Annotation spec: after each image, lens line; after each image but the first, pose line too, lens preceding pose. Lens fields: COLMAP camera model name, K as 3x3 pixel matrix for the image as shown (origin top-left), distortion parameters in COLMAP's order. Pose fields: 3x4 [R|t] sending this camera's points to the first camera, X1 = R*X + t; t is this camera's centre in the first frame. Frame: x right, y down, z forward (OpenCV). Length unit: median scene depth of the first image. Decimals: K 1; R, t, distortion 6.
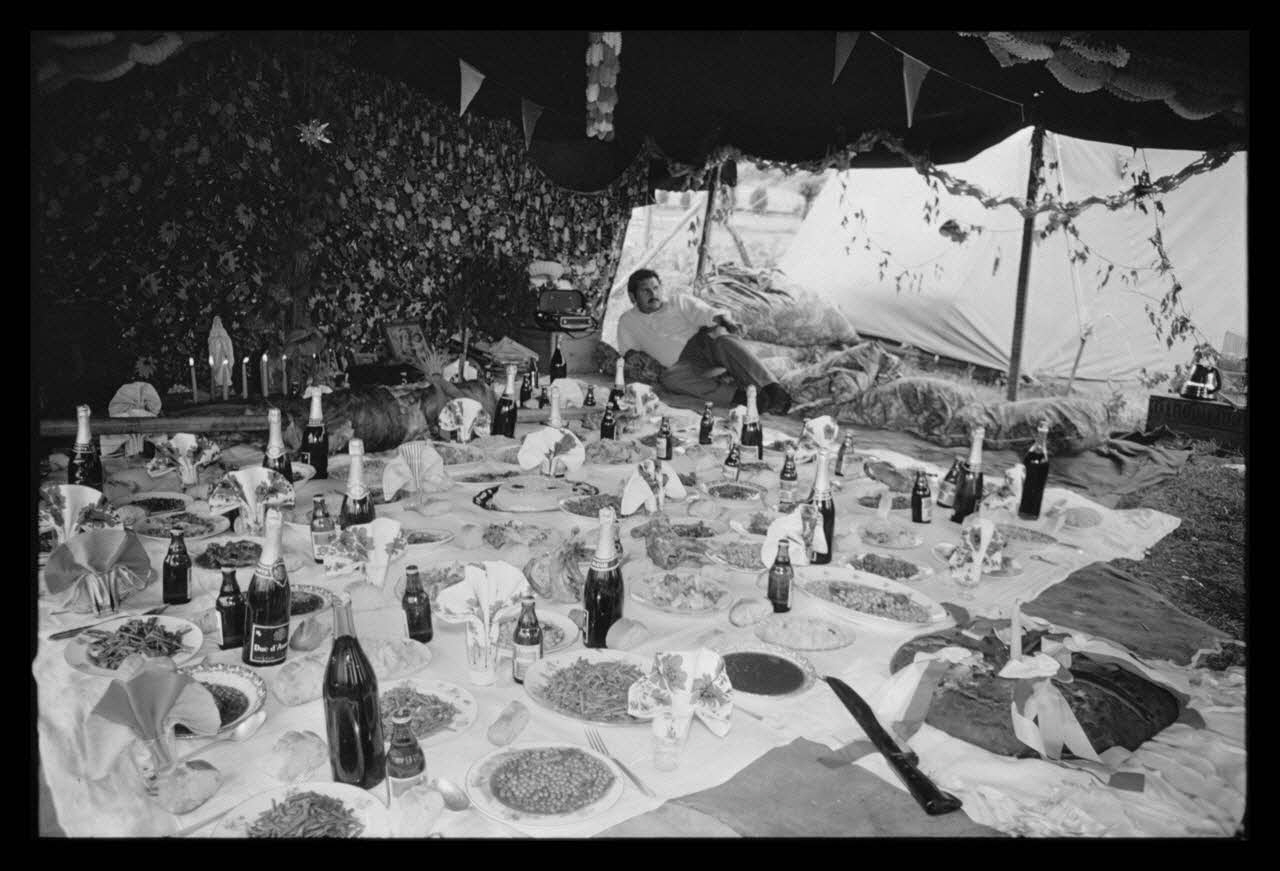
lens RADIAL K [[945.8, 0, 643.1], [0, 945.8, 435.1], [0, 0, 1]] dist [-0.046208, 0.038164]
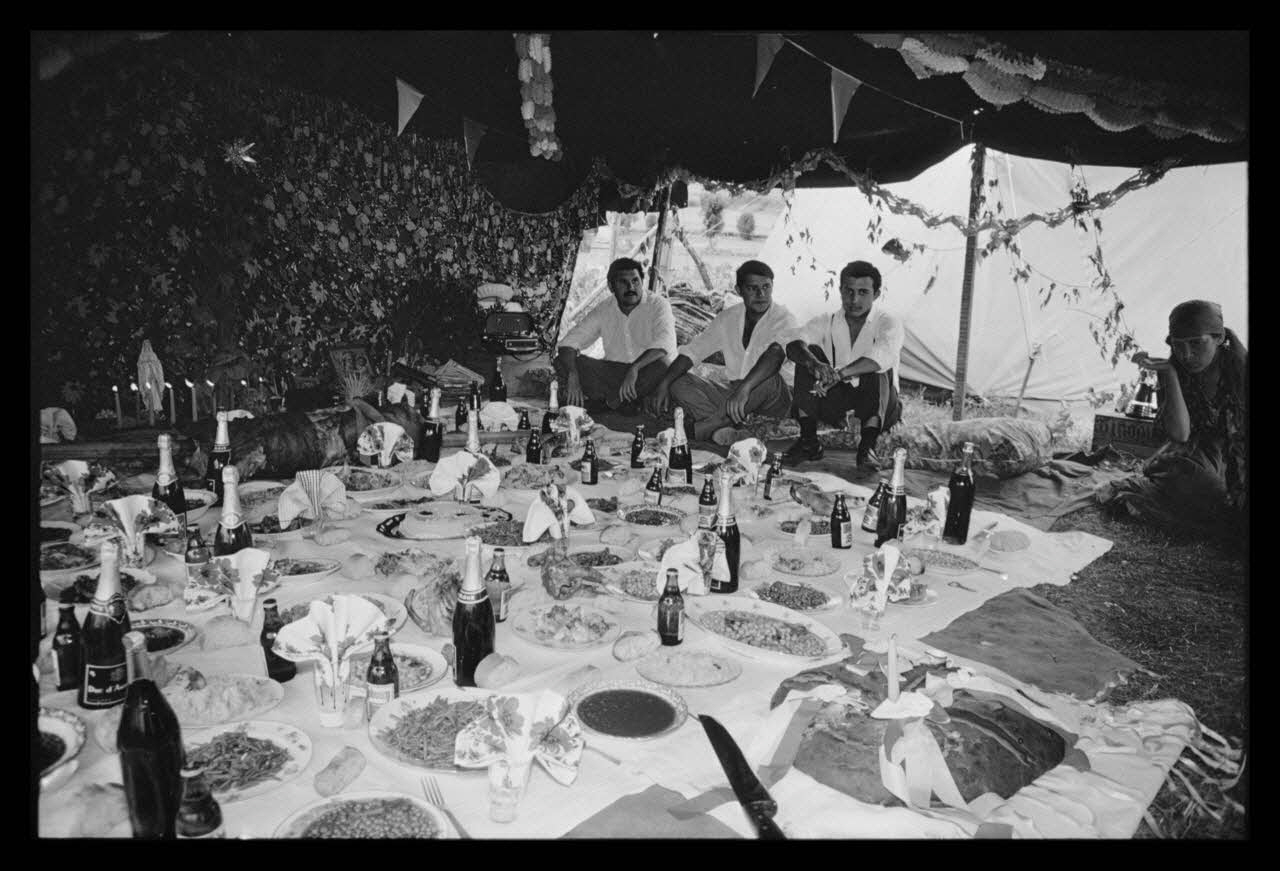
lens RADIAL K [[939.7, 0, 644.1], [0, 939.7, 437.9], [0, 0, 1]] dist [-0.048963, 0.038051]
pose [[0.999916, -0.005935, 0.011505, 0.053940], [0.006178, 0.999757, -0.021160, -0.000545], [-0.011377, 0.021229, 0.999710, 0.025719]]
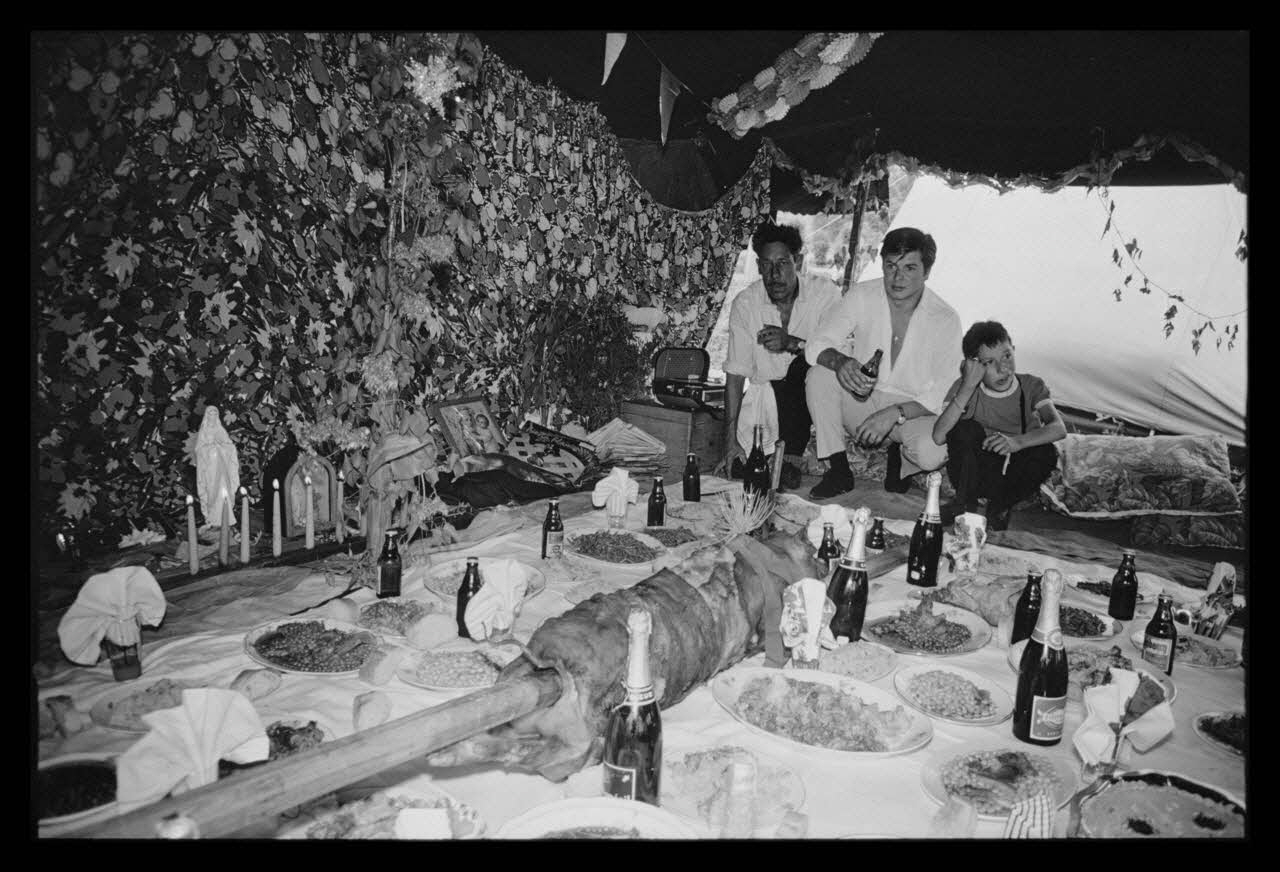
lens RADIAL K [[945.8, 0, 643.1], [0, 945.8, 435.6], [0, 0, 1]] dist [-0.046208, 0.038164]
pose [[0.984367, -0.020283, 0.174955, -0.299171], [0.026293, 0.999139, -0.032106, -0.084564], [-0.174153, 0.036204, 0.984053, 0.399175]]
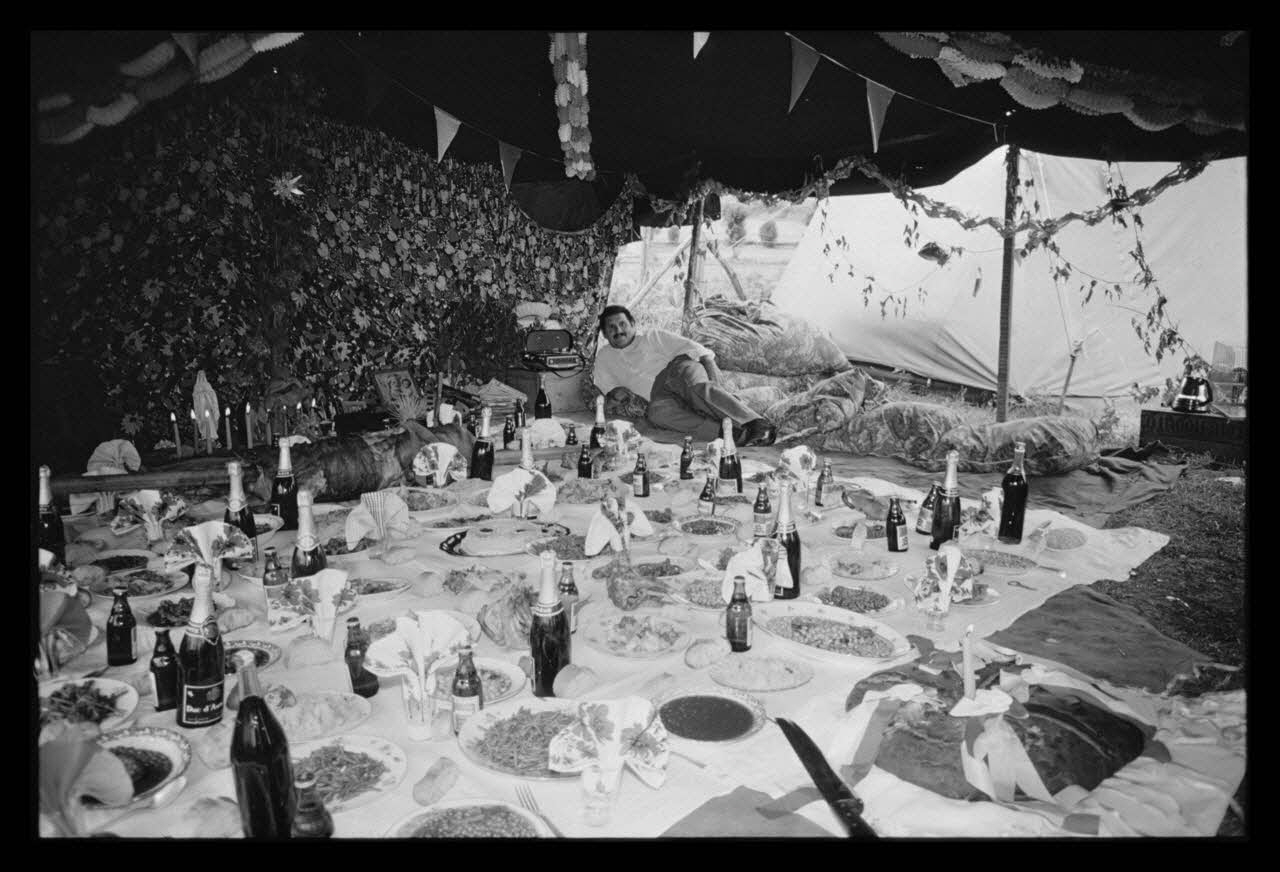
lens RADIAL K [[939.7, 0, 644.1], [0, 939.7, 438.4], [0, 0, 1]] dist [-0.048963, 0.038051]
pose [[0.998957, -0.041165, -0.019779, 0.037205], [0.040466, 0.998584, -0.034520, -0.000574], [0.021172, 0.033684, 0.999208, 0.015050]]
